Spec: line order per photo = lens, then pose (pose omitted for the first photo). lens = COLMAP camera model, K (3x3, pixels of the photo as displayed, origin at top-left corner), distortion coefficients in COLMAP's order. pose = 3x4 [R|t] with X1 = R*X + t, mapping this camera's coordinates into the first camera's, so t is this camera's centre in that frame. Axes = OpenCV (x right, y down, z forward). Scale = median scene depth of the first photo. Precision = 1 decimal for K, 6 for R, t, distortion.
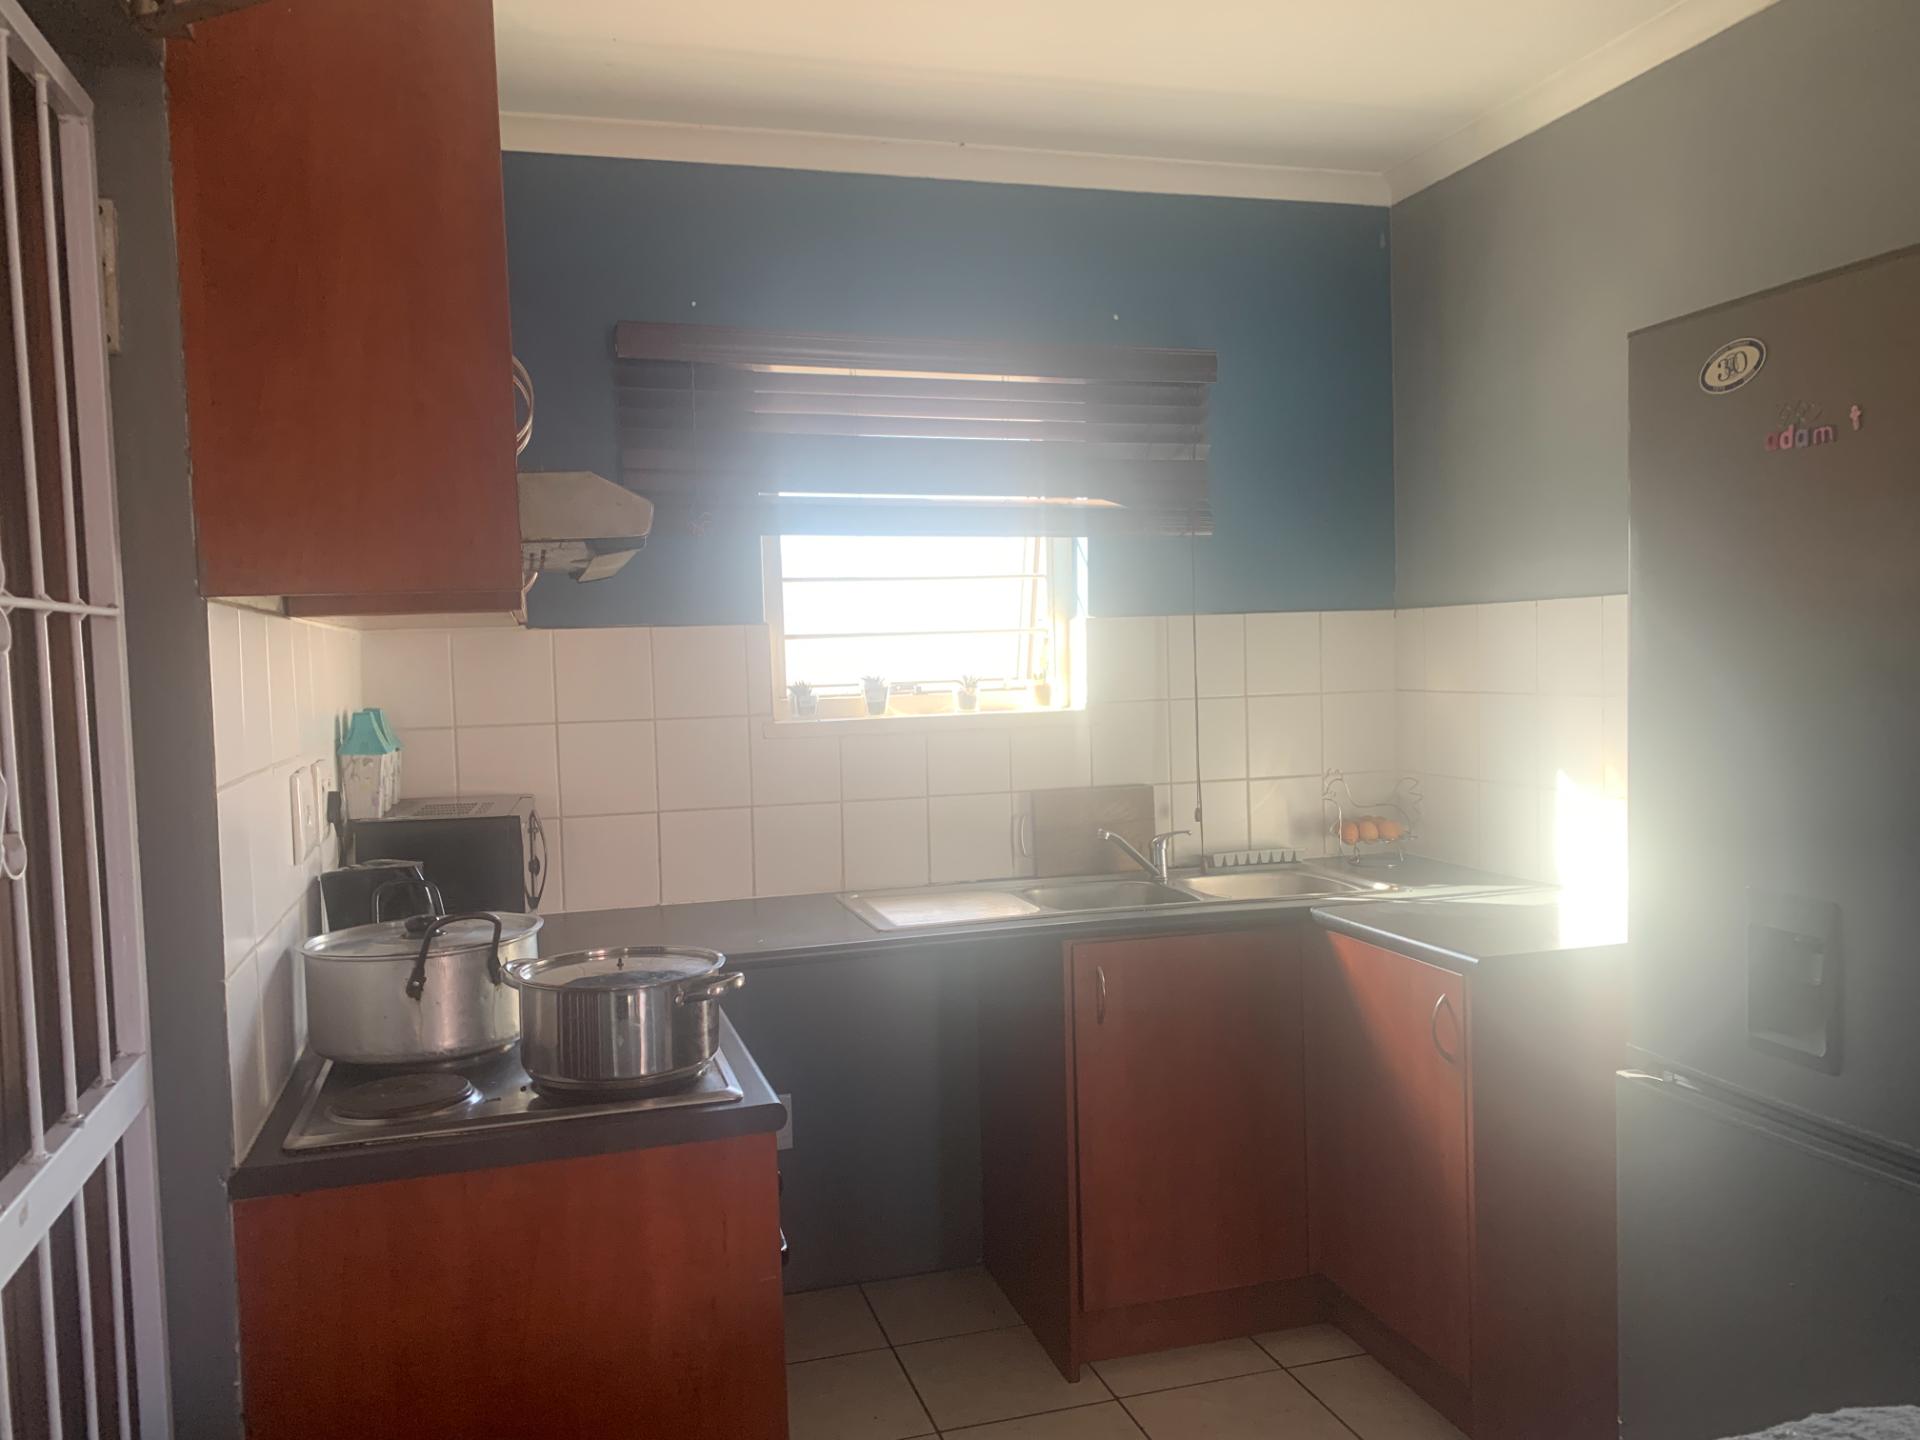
lens RADIAL K [[1495.4, 0, 960.5], [0, 1495.4, 740.5], [0, 0, 1]] dist [0.077763, -0.125079]
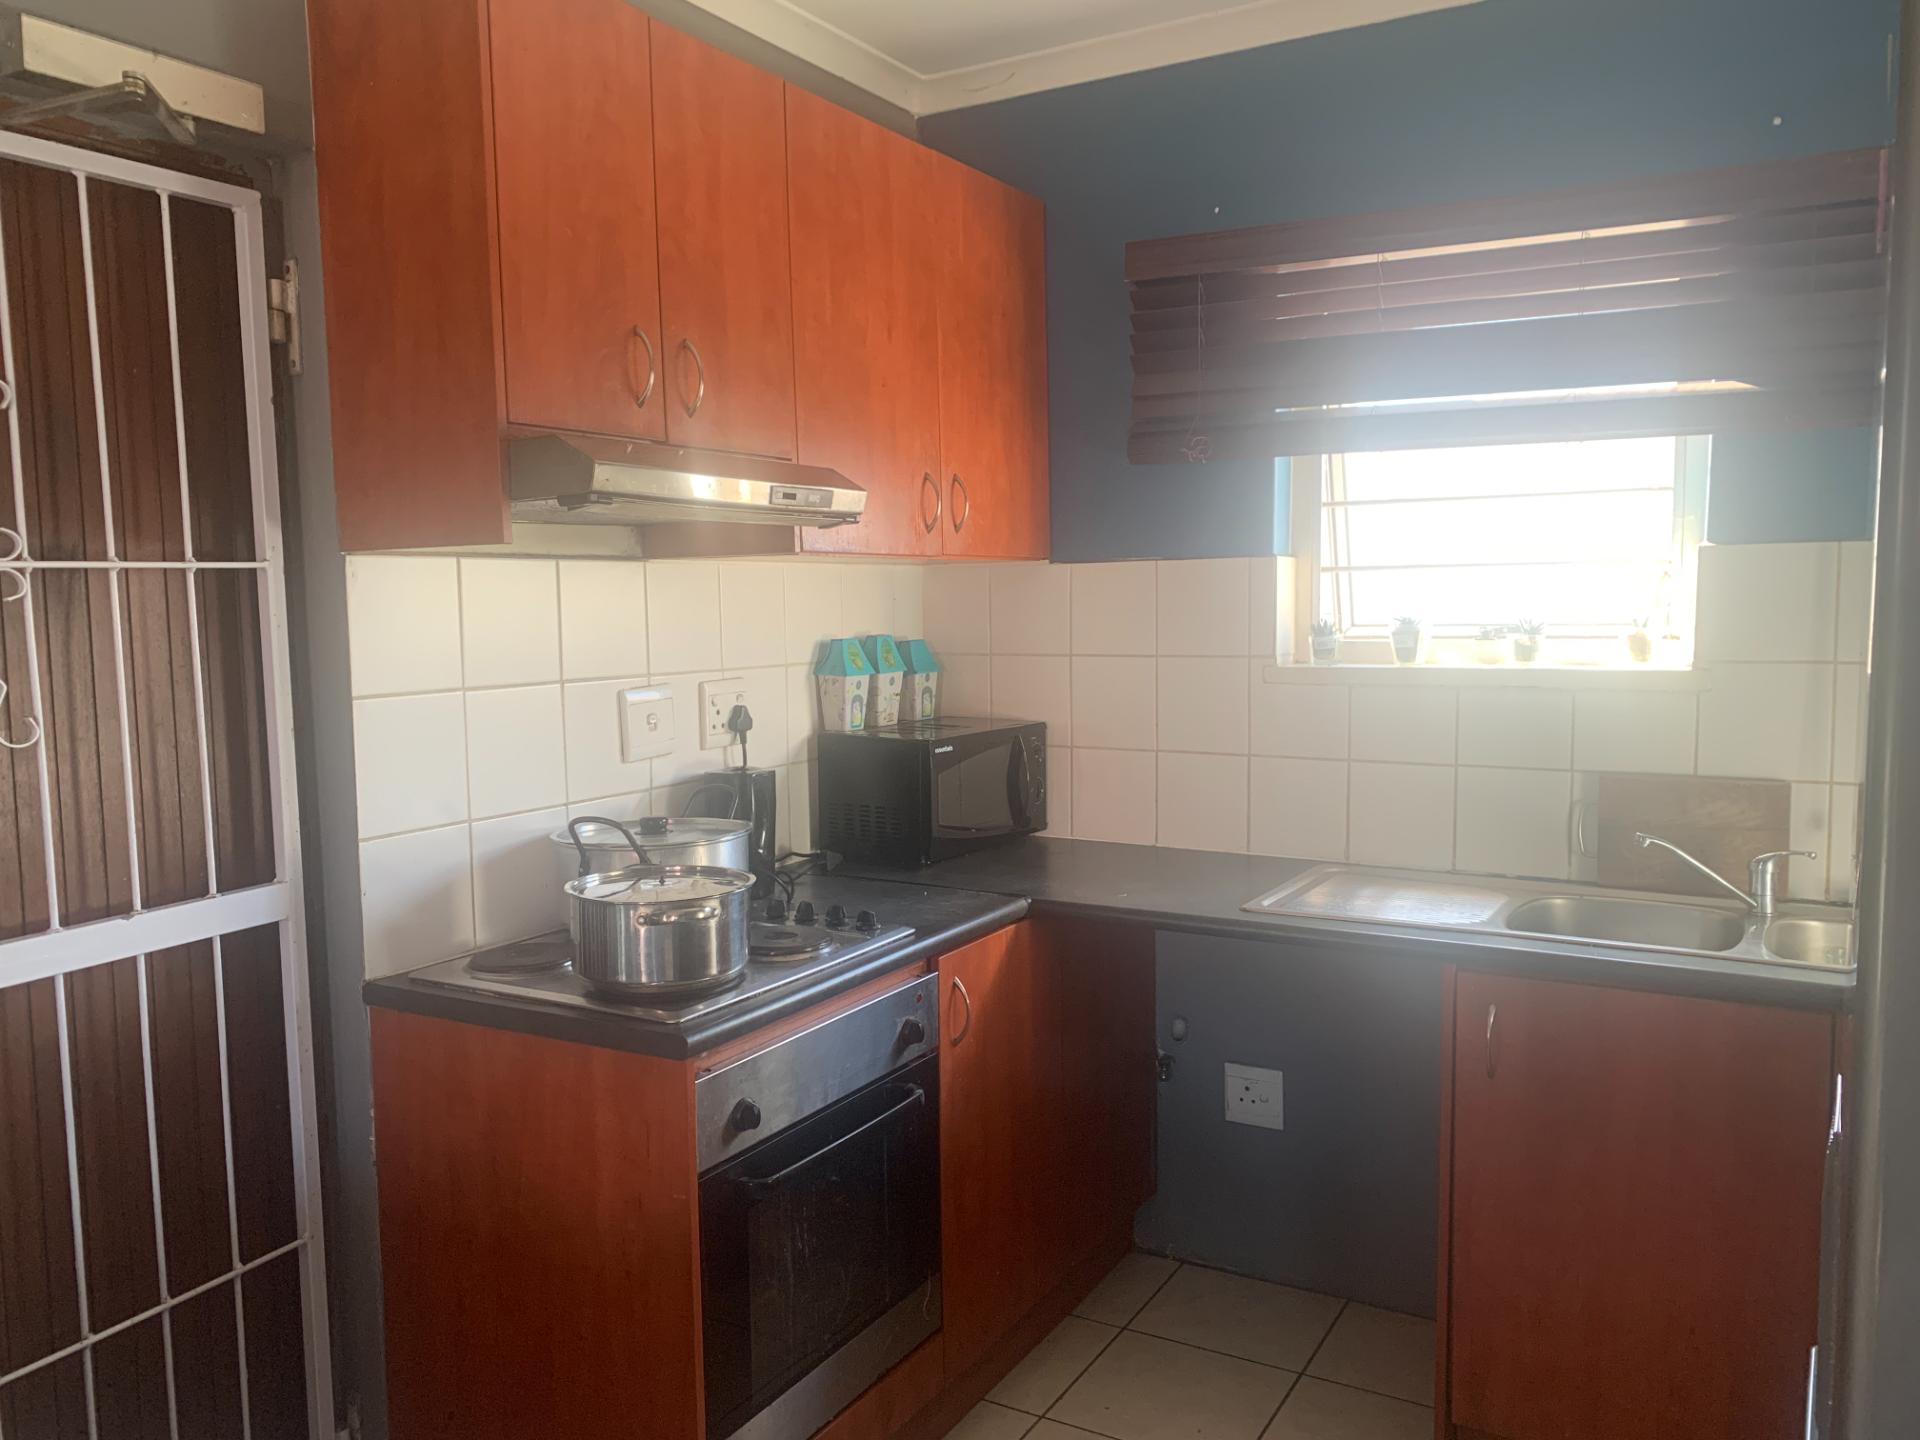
lens RADIAL K [[1495.4, 0, 960.5], [0, 1495.4, 740.5], [0, 0, 1]] dist [0.077763, -0.125079]
pose [[0.674127, 0.091256, -0.732956, 0.407768], [-0.047669, 0.995645, 0.080119, -0.029825], [0.737075, -0.019071, 0.675542, 0.237216]]
